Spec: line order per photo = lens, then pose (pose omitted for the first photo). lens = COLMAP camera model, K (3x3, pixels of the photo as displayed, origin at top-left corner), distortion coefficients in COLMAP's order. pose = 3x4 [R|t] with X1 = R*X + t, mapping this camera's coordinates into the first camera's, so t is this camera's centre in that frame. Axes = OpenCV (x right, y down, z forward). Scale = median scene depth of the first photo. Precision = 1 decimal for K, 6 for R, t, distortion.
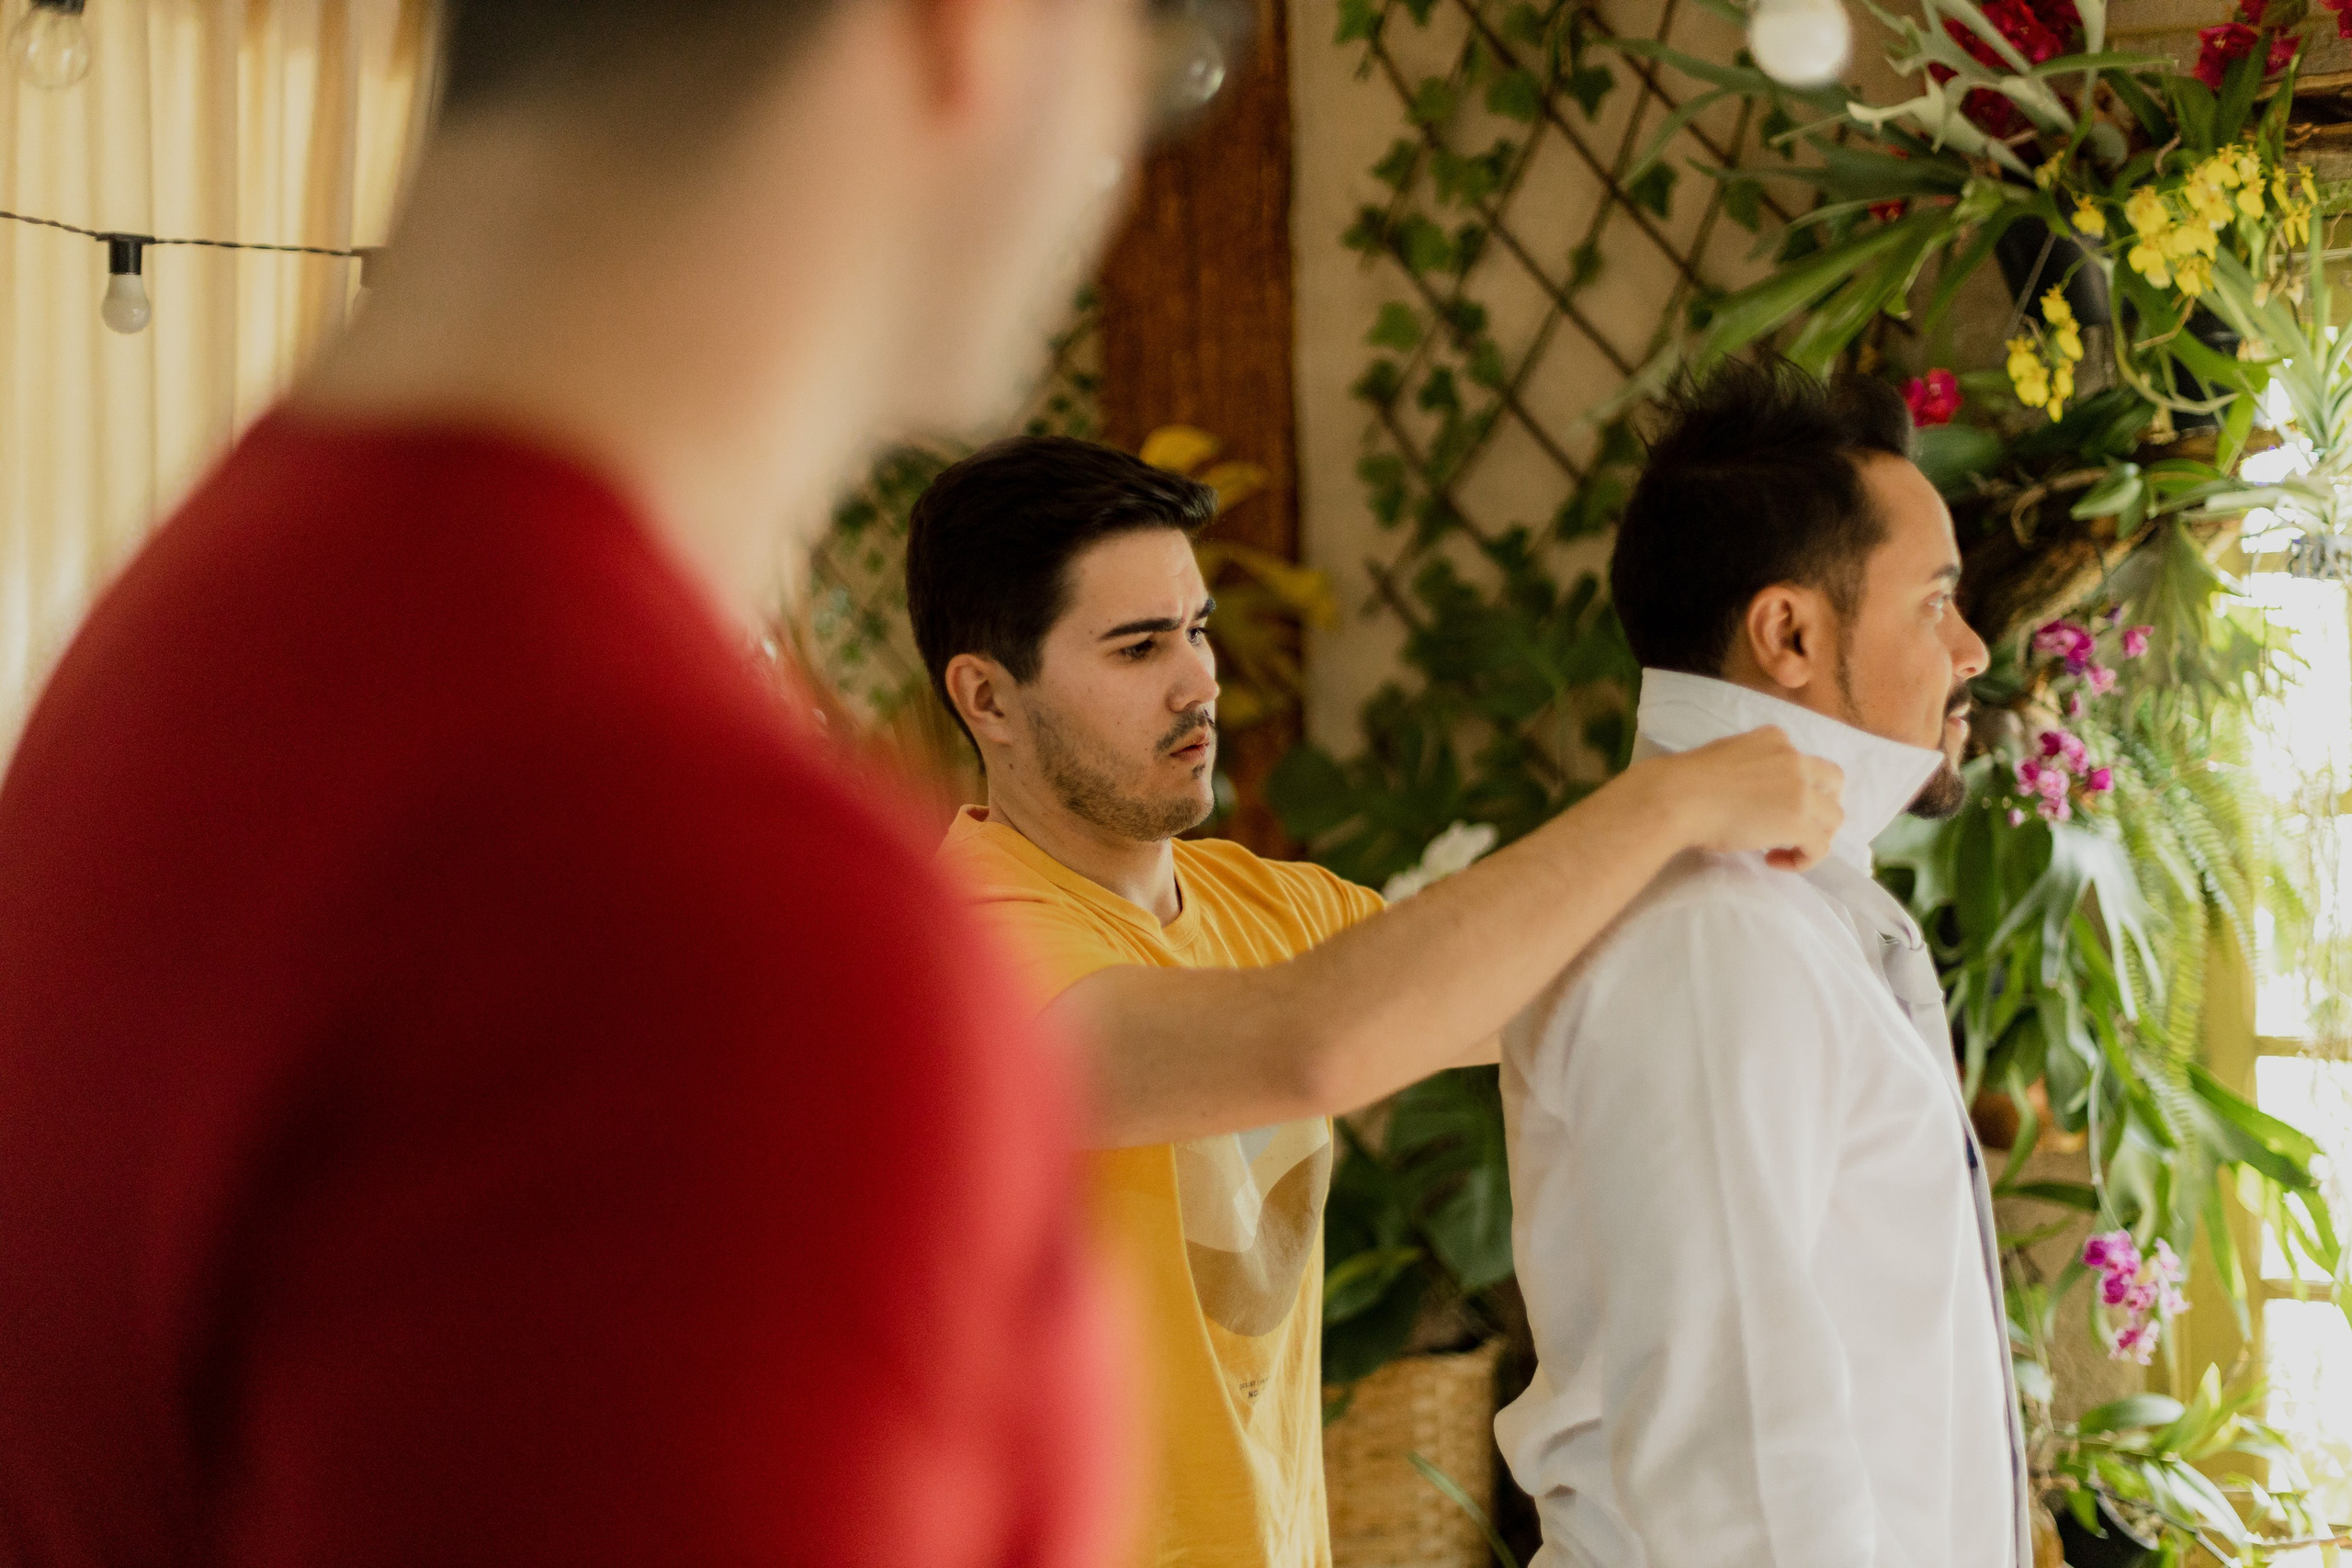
lens RADIAL K [[3354.8, 0, 1176.0], [0, 3354.8, 784.0], [0, 0, 1]] dist [-0.008435, -0.087339]
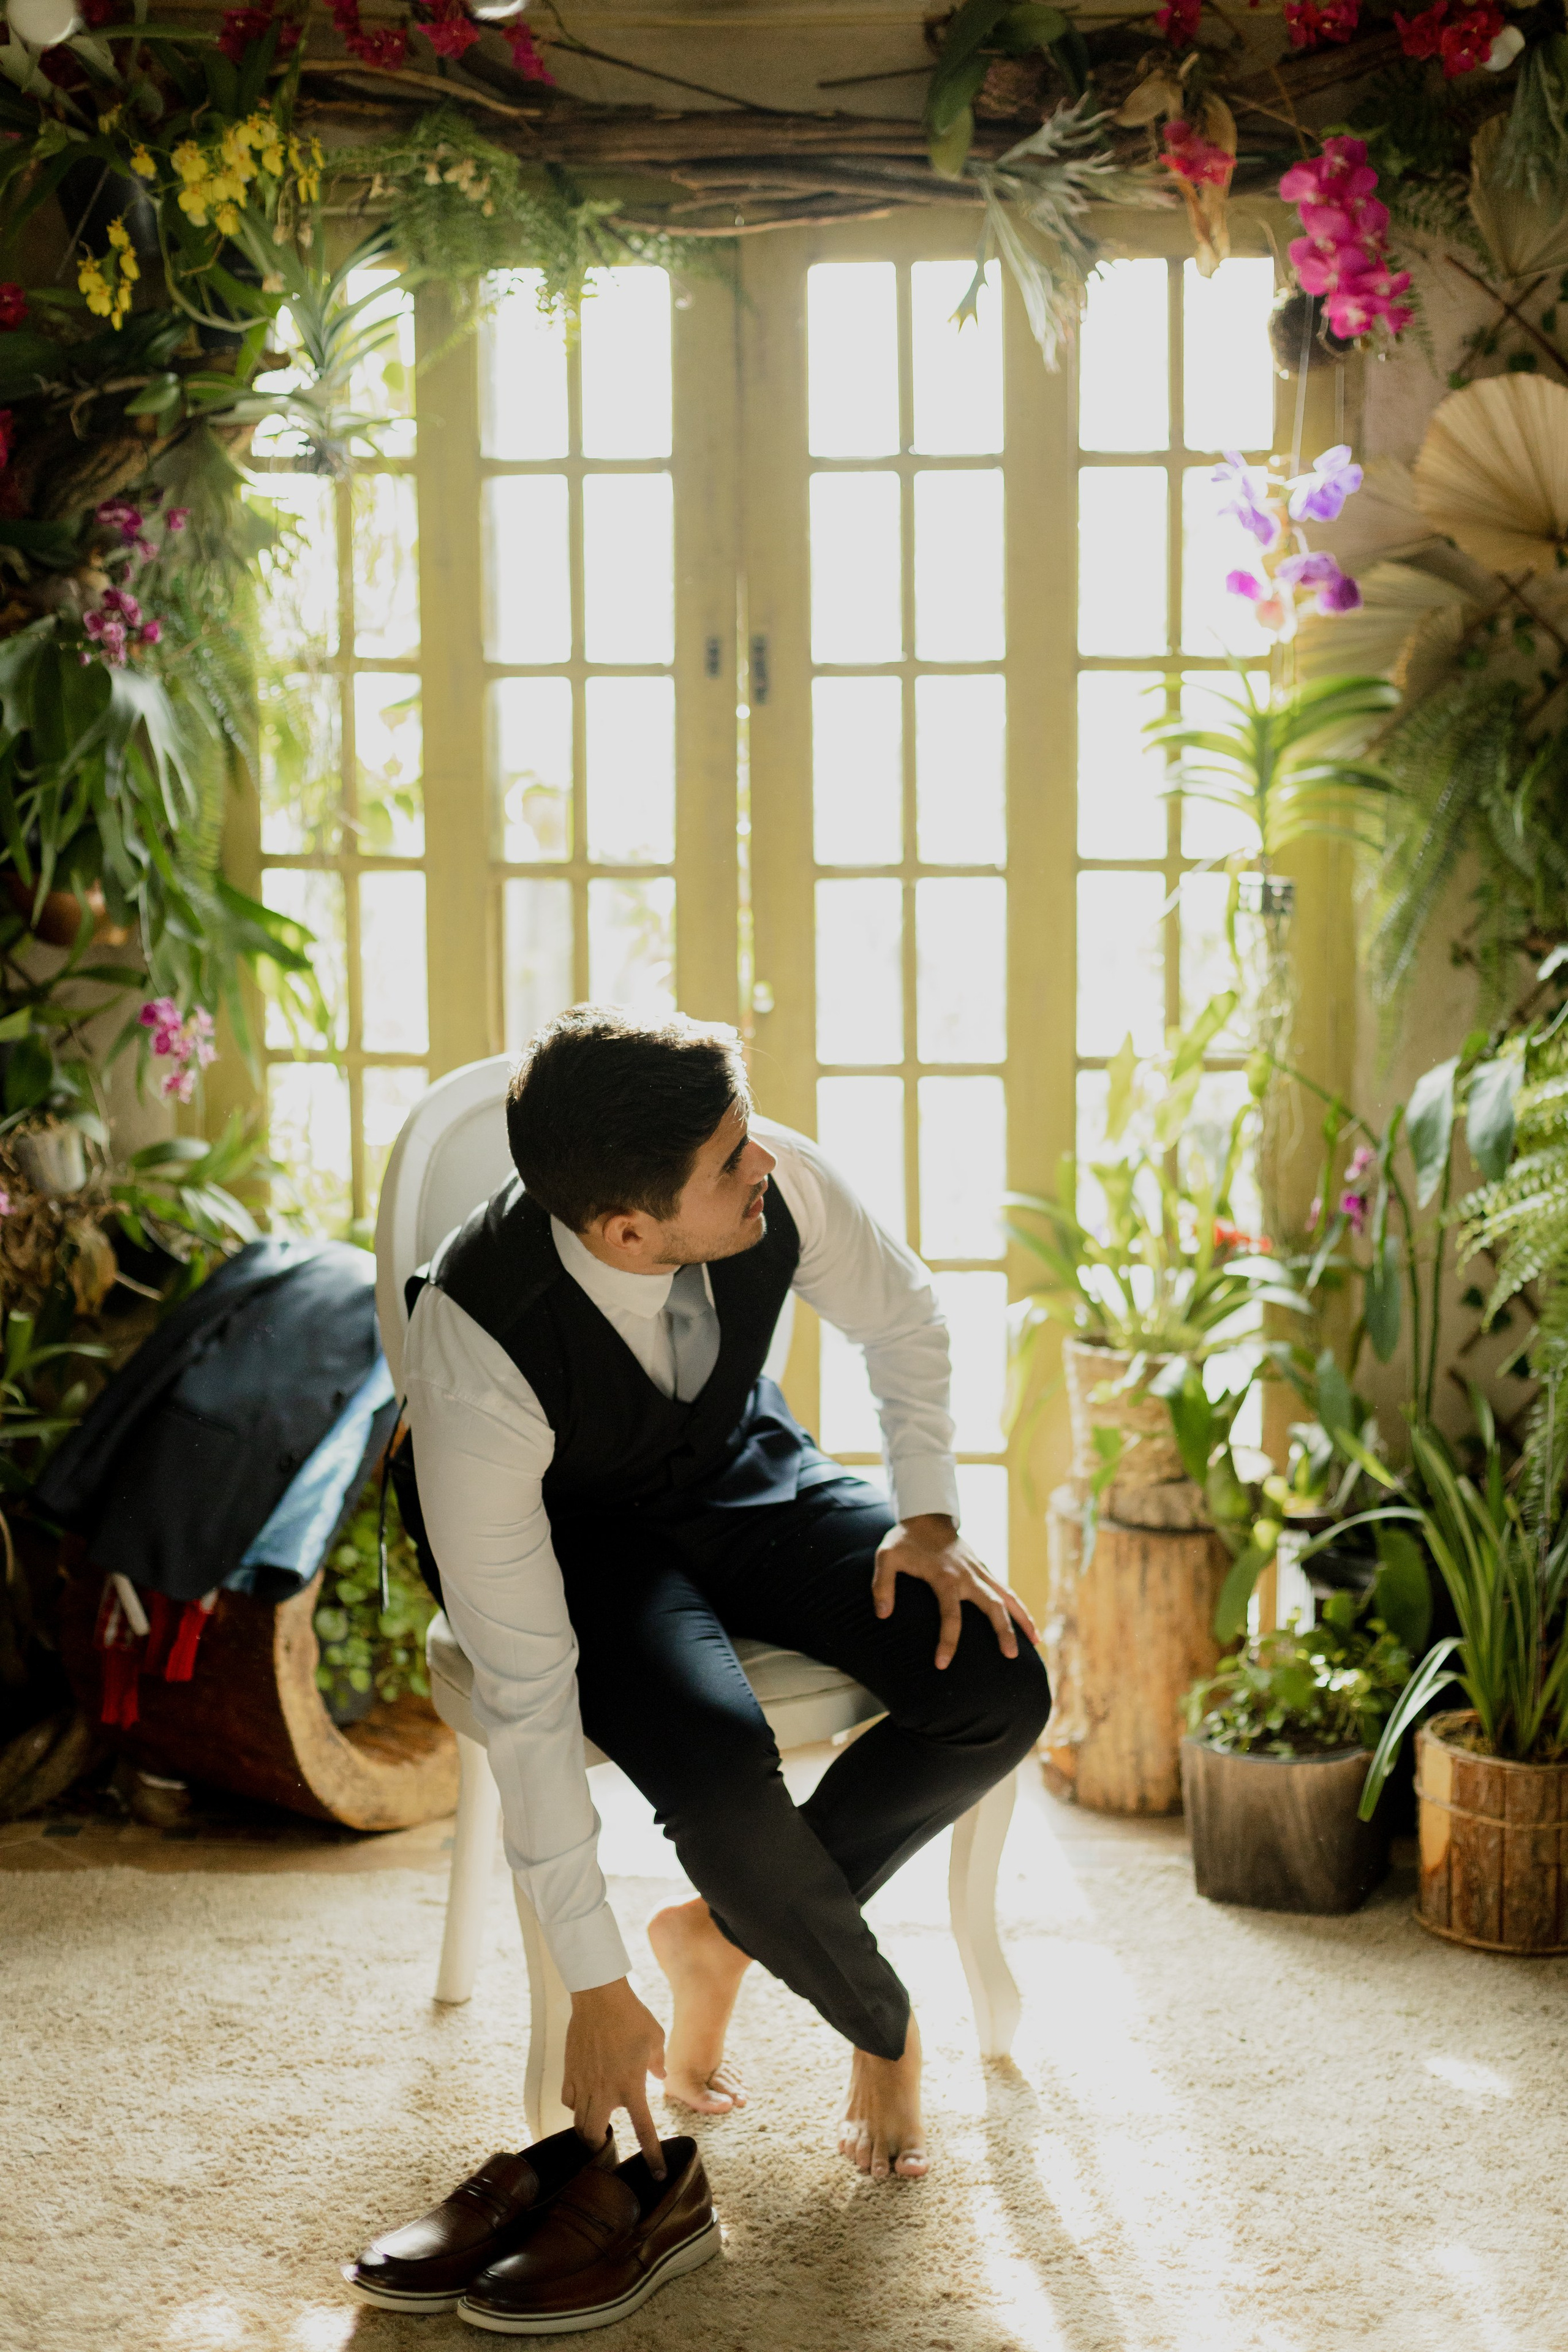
lens RADIAL K [[3355.1, 0, 784.0], [0, 3355.1, 1176.0], [0, 0, 1]] dist [-0.008435, -0.087339]
pose [[0.882707, -0.041618, 0.468077, -0.100754], [-0.020775, 0.991641, 0.127347, 0.034357], [-0.469464, -0.122134, 0.874464, -0.205570]]
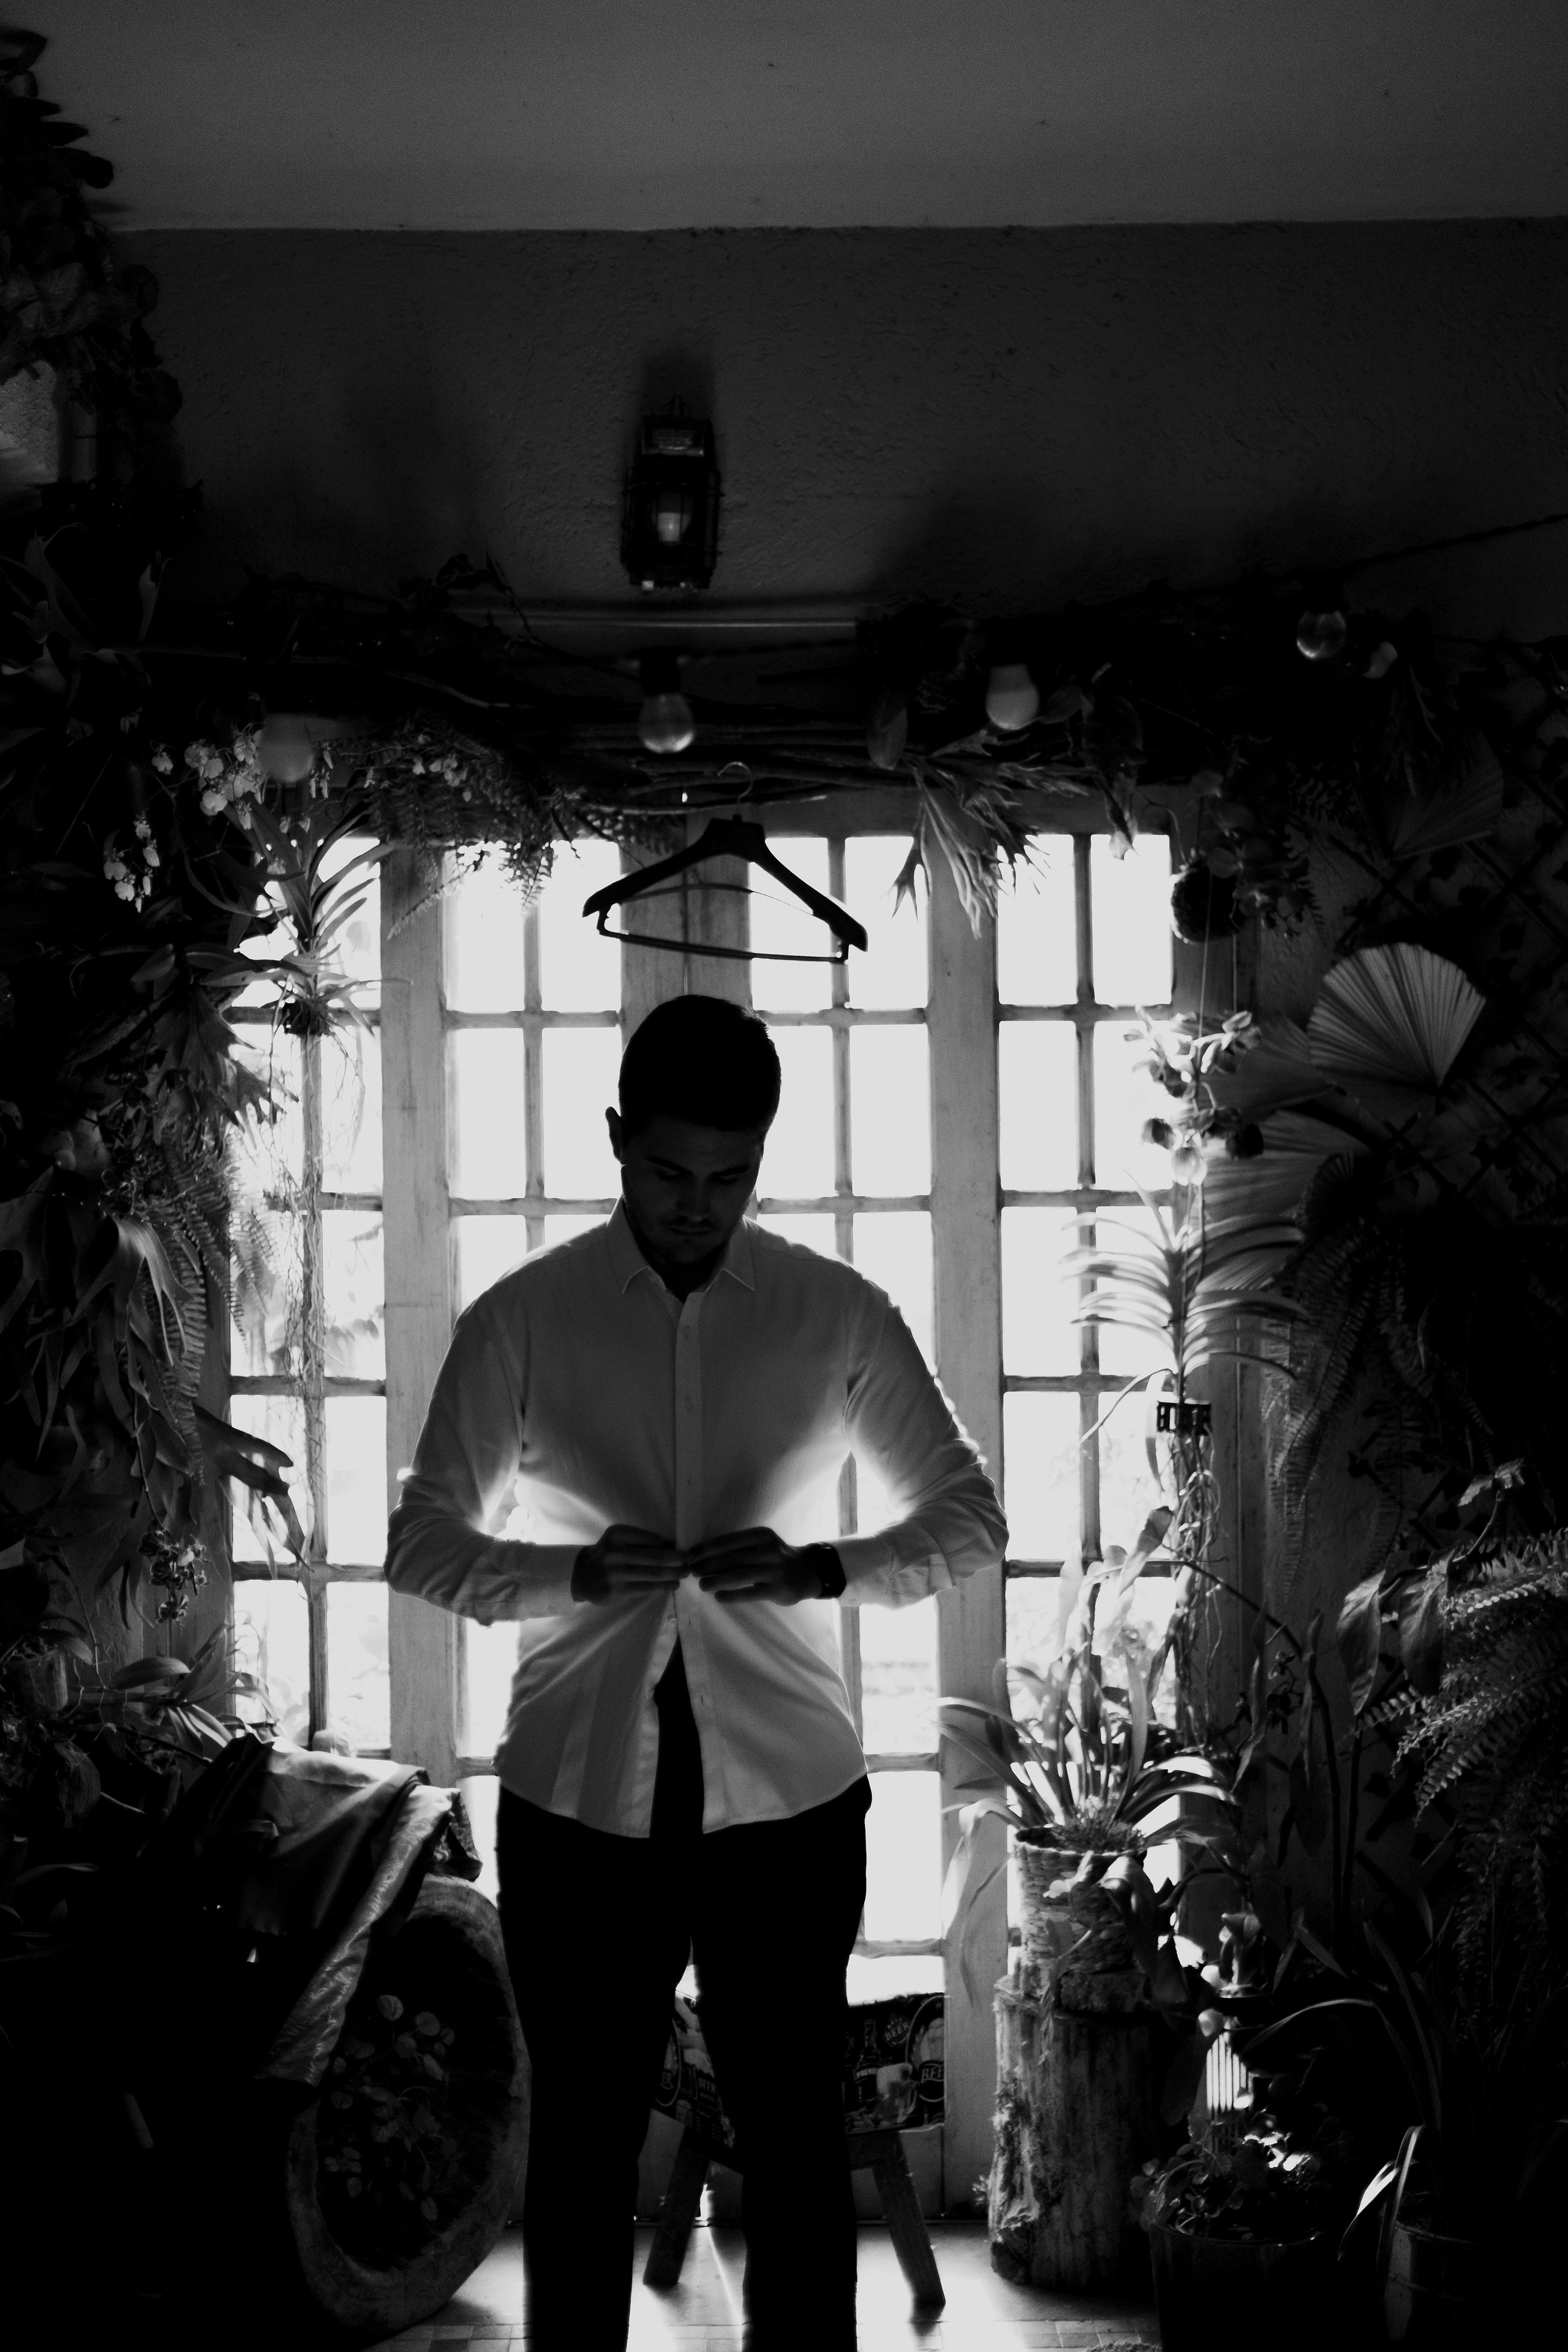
lens RADIAL K [[3355.1, 0, 784.0], [0, 3355.1, 1176.0], [0, 0, 1]] dist [-0.008435, -0.087339]
pose [[0.838200, 0.009952, 0.545273, -0.228552], [-0.016032, 0.999851, 0.006396, -0.016903], [-0.545128, -0.014103, 0.838234, -0.230417]]
